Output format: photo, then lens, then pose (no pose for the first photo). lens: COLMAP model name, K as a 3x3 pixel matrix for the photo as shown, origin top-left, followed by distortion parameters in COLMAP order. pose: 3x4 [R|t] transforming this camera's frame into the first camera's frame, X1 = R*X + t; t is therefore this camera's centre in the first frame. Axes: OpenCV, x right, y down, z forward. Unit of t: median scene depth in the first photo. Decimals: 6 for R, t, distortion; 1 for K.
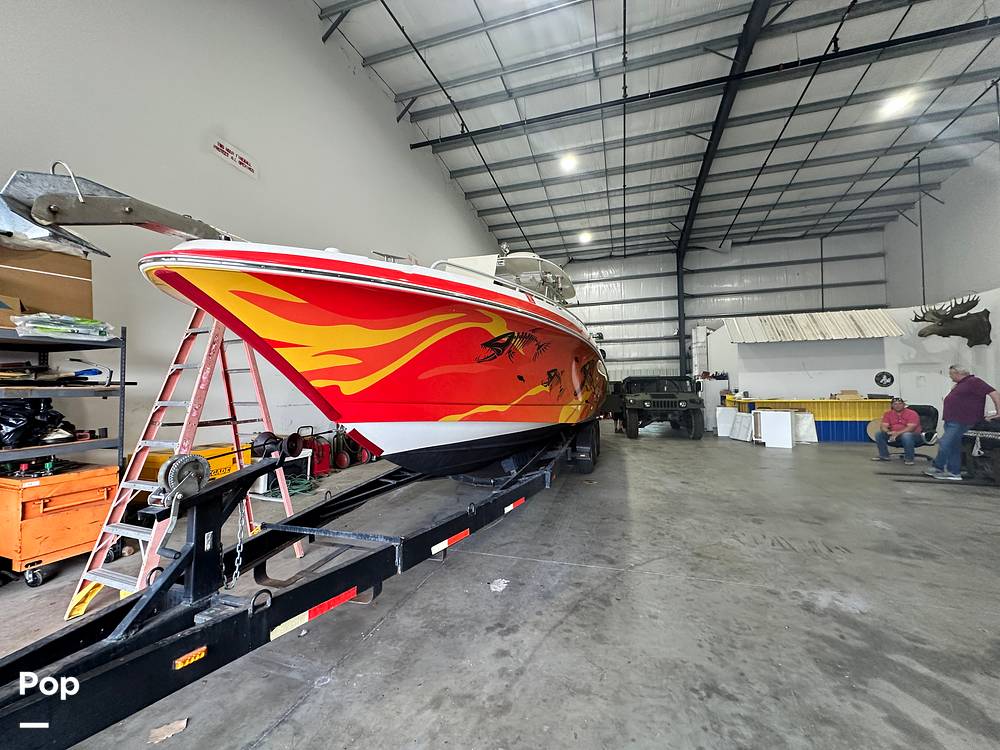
lens RADIAL K [[399.4, 0, 499.9], [0, 399.4, 374.8], [0, 0, 1]] dist [-0.002431, 0.000867]
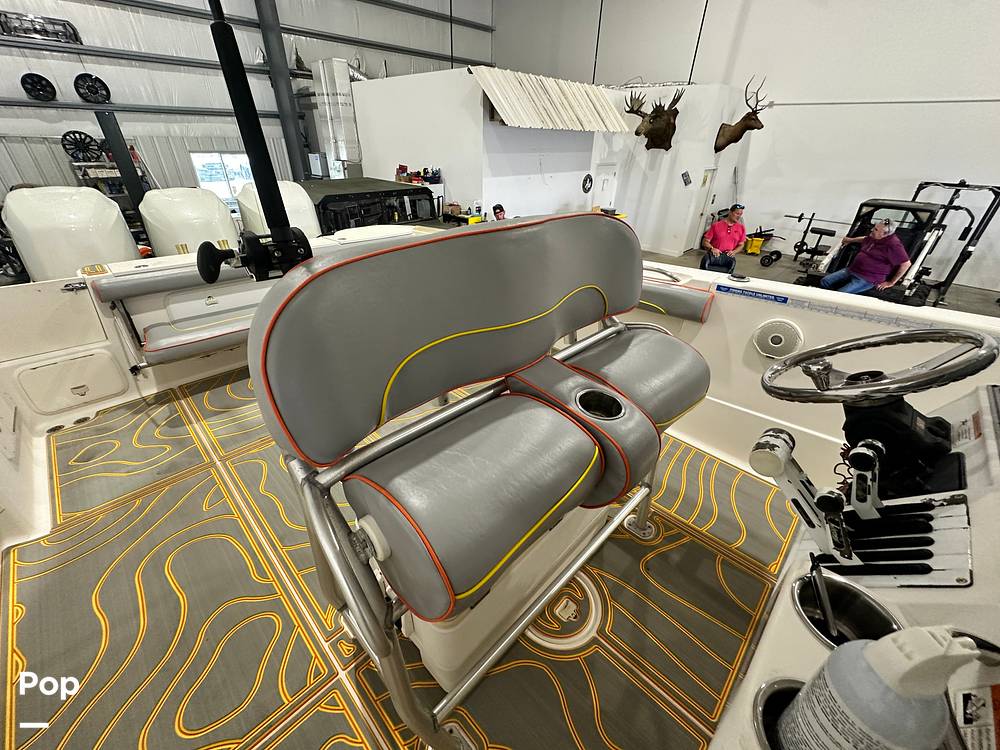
lens RADIAL K [[399.4, 0, 498.8], [0, 399.4, 368.5], [0, 0, 1]] dist [-0.002431, 0.000867]
pose [[0.464187, -0.426047, 0.776540, -0.000175], [-0.064460, 0.858142, 0.509350, -0.080496], [-0.883388, -0.286490, 0.370876, 0.765325]]
